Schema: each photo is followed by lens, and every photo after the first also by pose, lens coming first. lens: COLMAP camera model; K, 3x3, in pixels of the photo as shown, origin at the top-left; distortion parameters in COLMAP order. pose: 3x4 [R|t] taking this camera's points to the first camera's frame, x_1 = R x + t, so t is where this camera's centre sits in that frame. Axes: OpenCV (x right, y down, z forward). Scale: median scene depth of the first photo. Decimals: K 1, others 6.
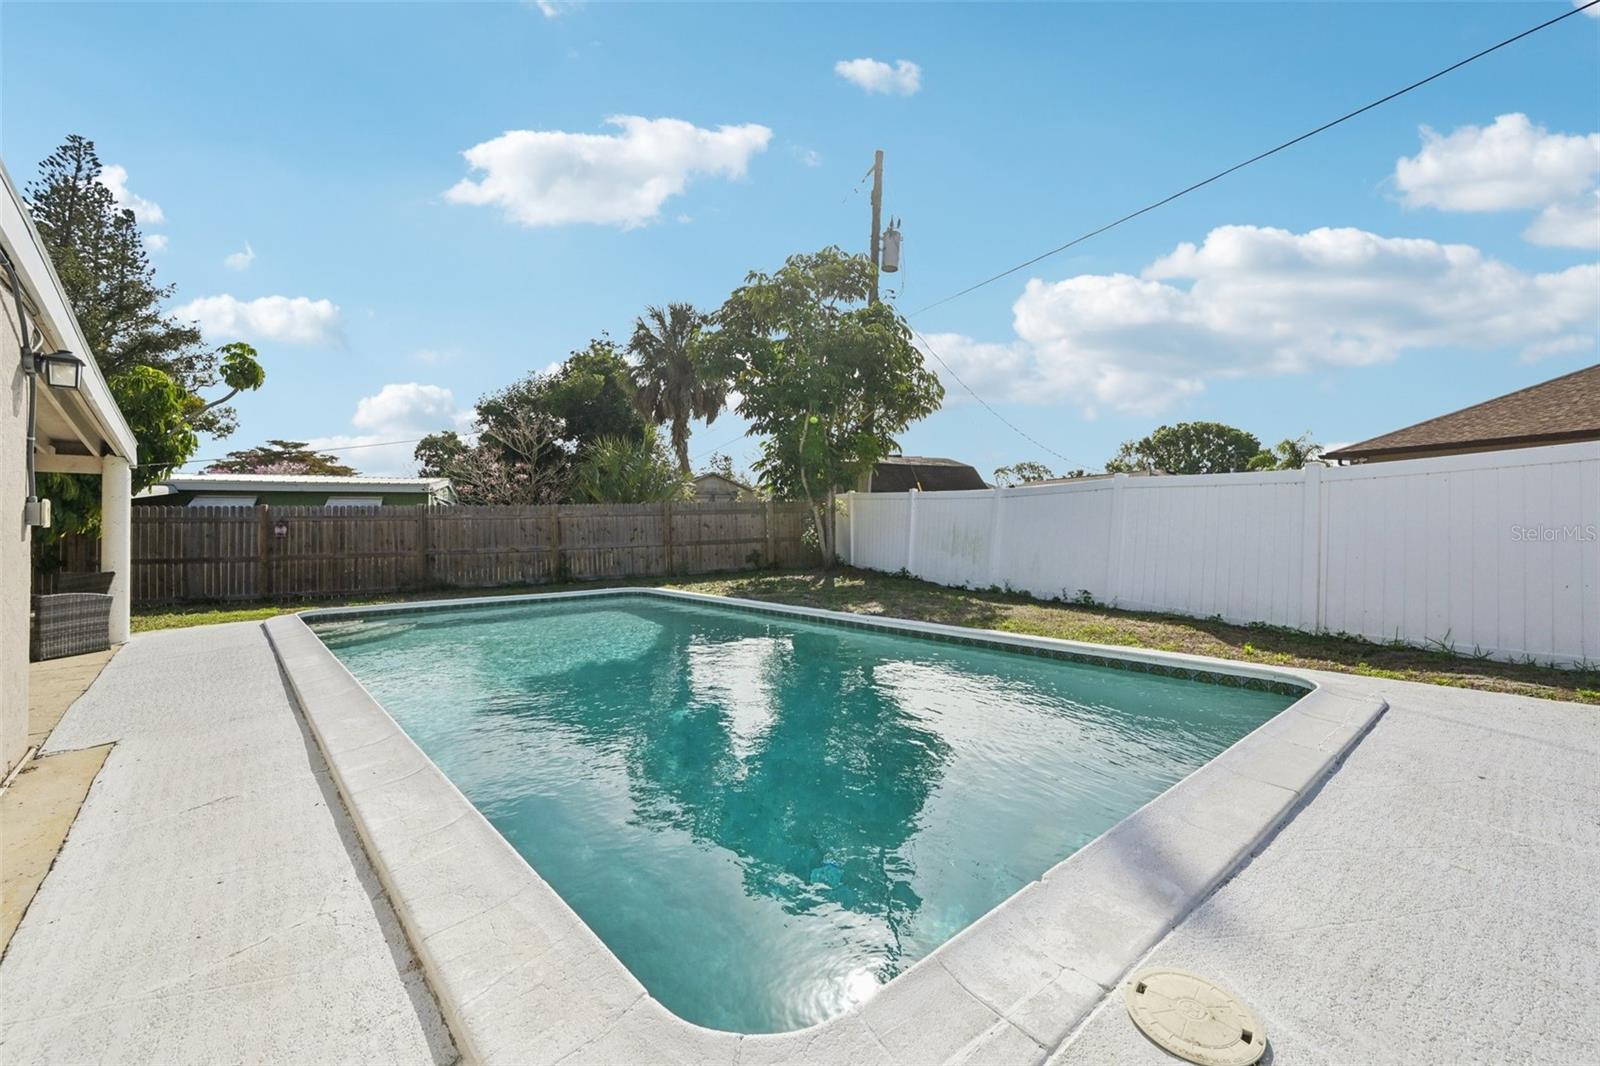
lens RADIAL K [[640.5, 0, 799.4], [0, 640.5, 518.9], [0, 0, 1]] dist [-0.000056, 0.000234]
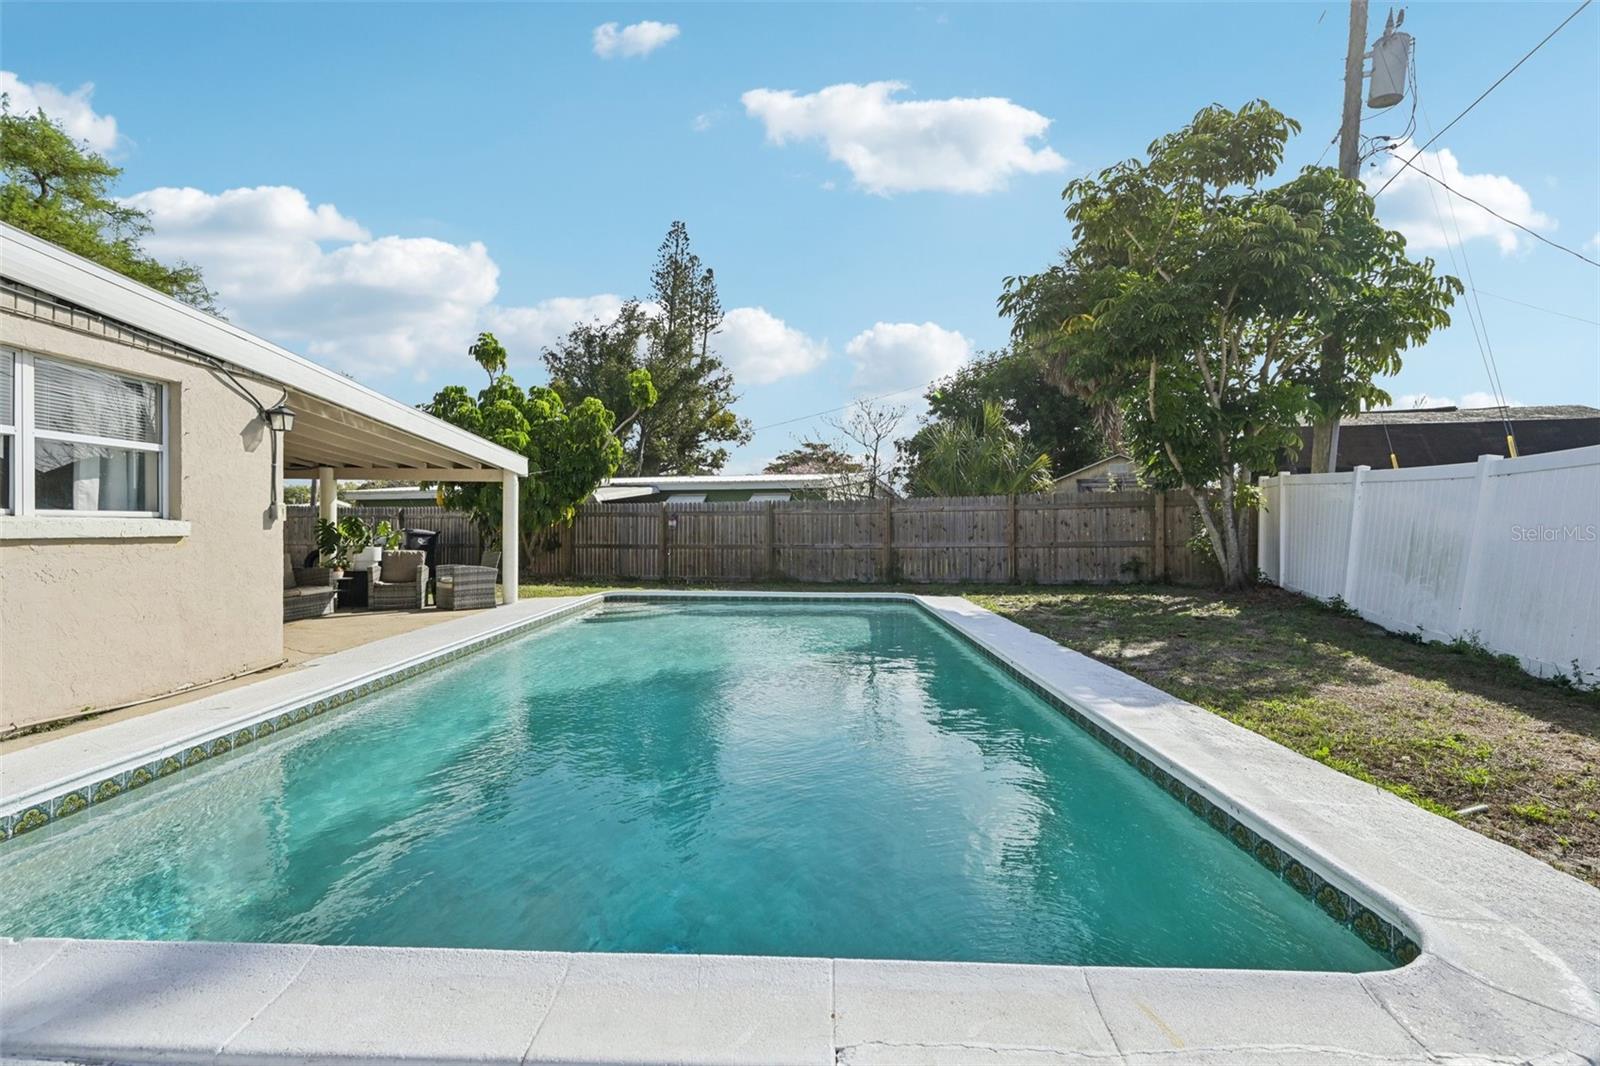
lens RADIAL K [[732.6, 0, 800.0], [0, 732.6, 533.0], [0, 0, 1]] dist [-0.002602, -0.000095]
pose [[0.741858, 0.020090, -0.670256, 0.216446], [-0.001887, 0.999610, 0.027873, -0.001809], [0.670555, -0.019413, 0.741606, 0.120844]]
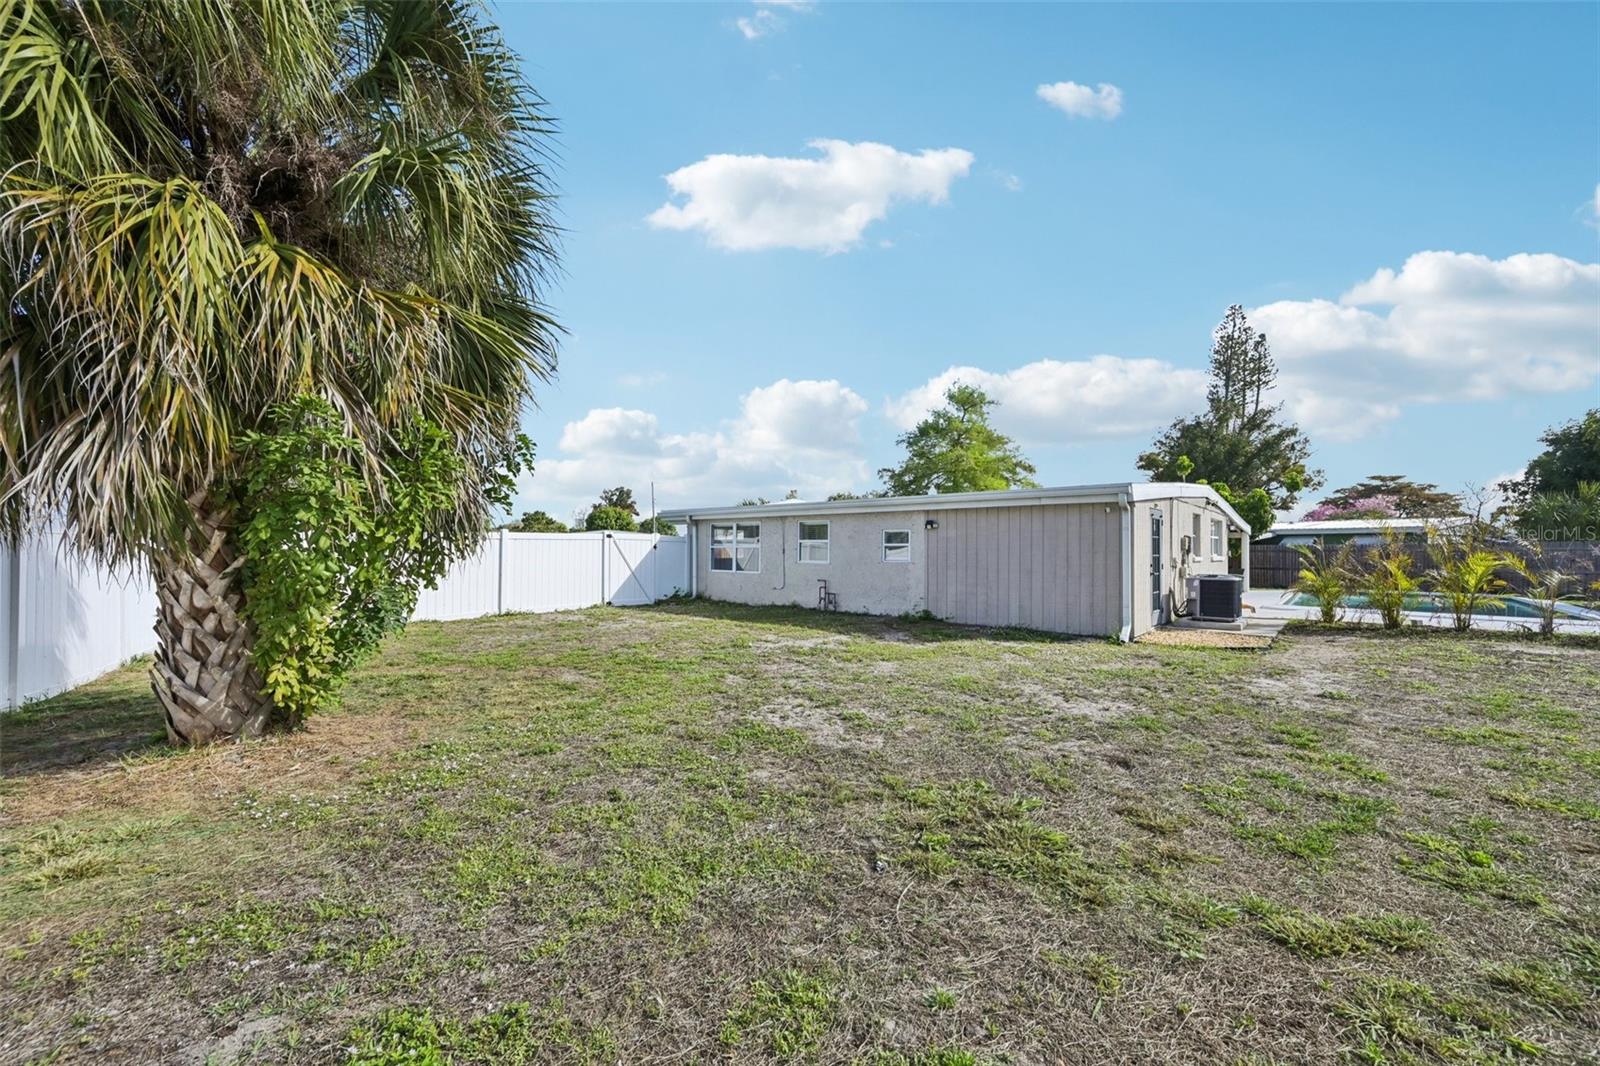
lens RADIAL K [[632.1, 0, 803.6], [0, 632.1, 542.4], [0, 0, 1]] dist [0.000518, -0.000243]
pose [[0.125975, -0.003370, -0.992028, 0.823177], [0.004250, 0.999987, -0.002857, -0.023962], [0.992024, -0.003856, 0.125988, -0.728177]]
